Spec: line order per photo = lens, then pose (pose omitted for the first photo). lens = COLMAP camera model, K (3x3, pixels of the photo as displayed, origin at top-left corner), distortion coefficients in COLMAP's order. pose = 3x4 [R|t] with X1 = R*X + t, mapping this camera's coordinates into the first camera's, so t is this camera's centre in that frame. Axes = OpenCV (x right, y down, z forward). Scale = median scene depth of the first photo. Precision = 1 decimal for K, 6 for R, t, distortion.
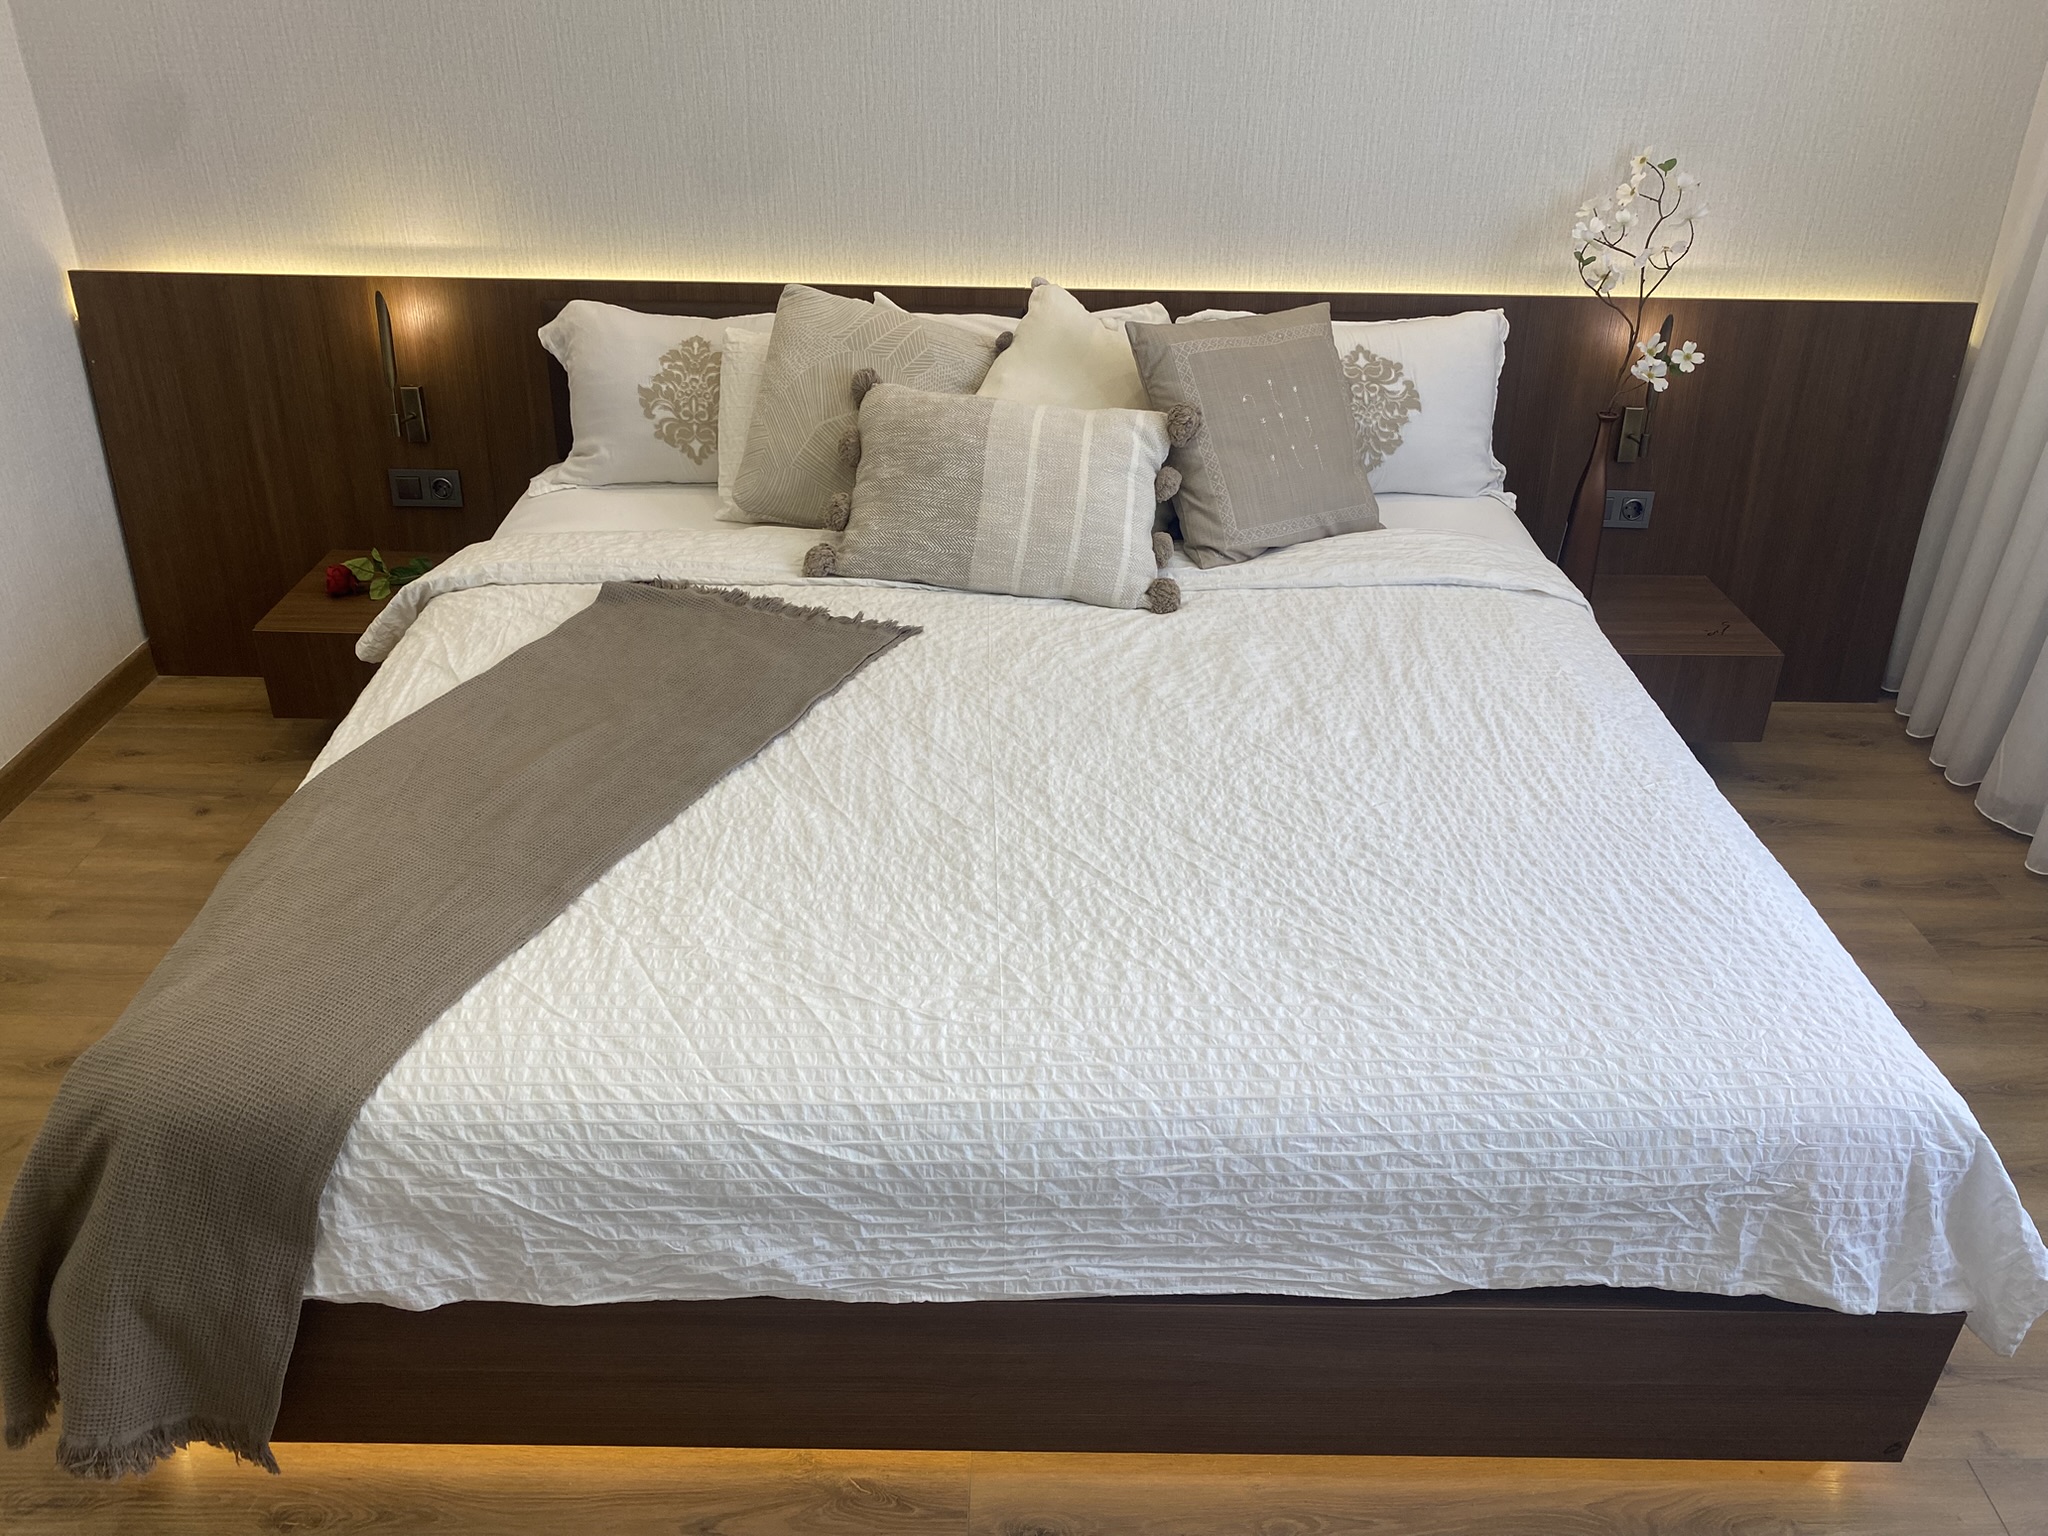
lens RADIAL K [[1541.1, 0, 944.8], [0, 1541.1, 655.6], [0, 0, 1]] dist [0.029034, -0.047195]
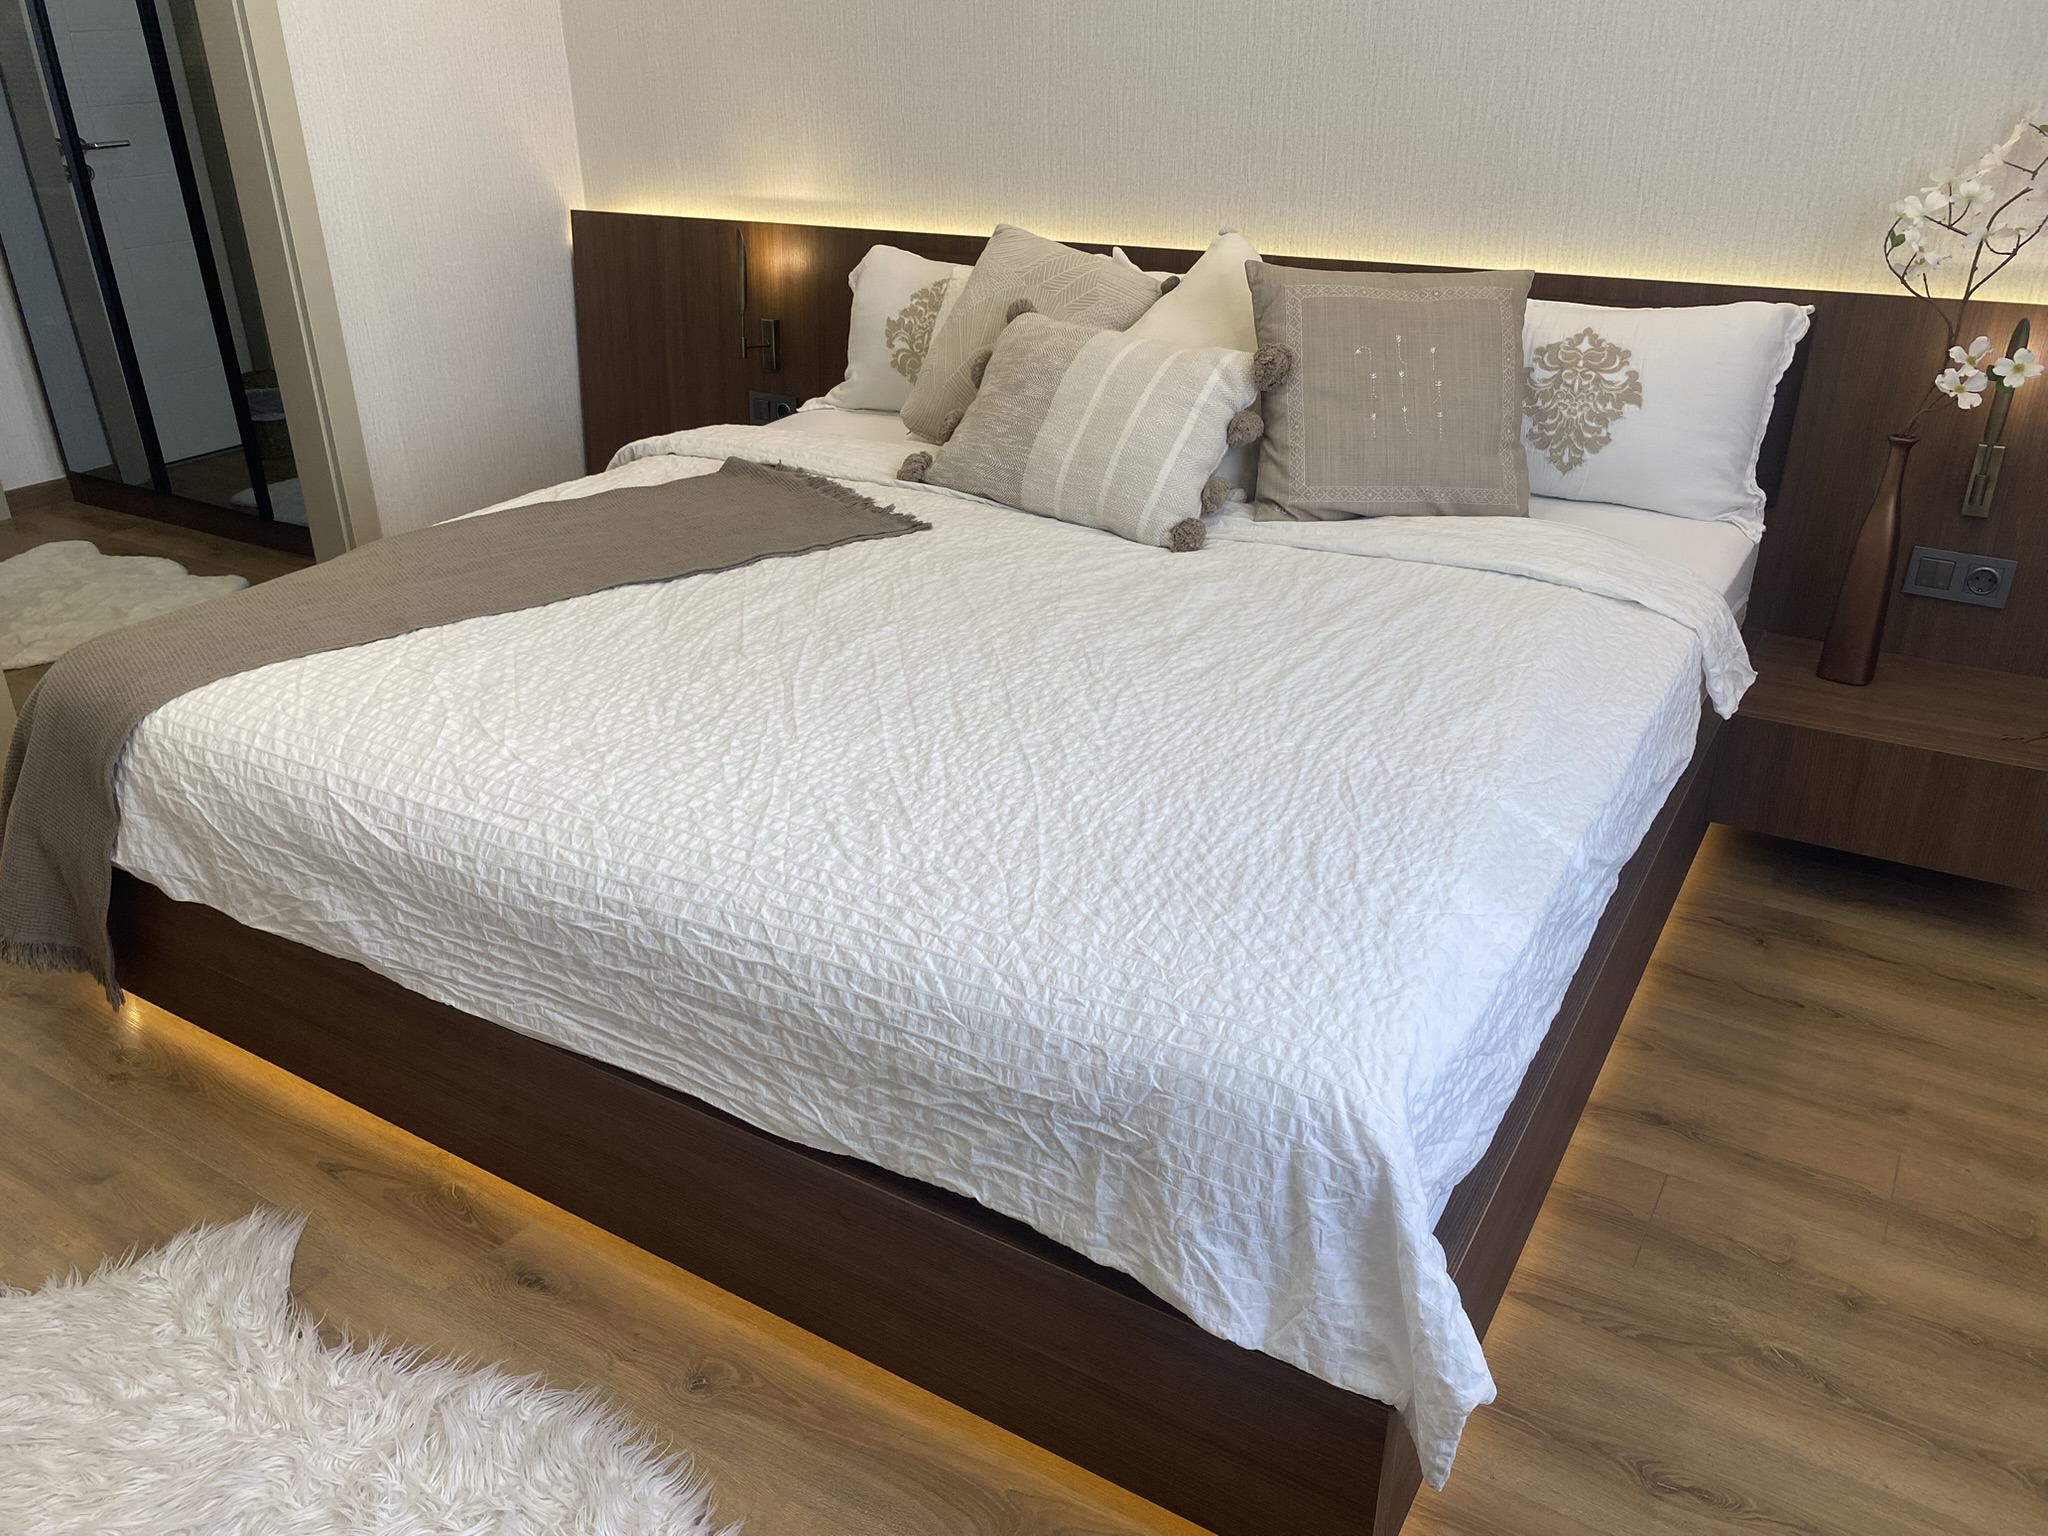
lens RADIAL K [[1541.1, 0, 1082.5], [0, 1541.1, 714.6], [0, 0, 1]] dist [0.029034, -0.047195]
pose [[0.858841, 0.180904, -0.479234, 0.855411], [-0.207342, 0.978266, -0.002299, 0.127846], [0.468403, 0.101340, 0.877684, 0.232044]]
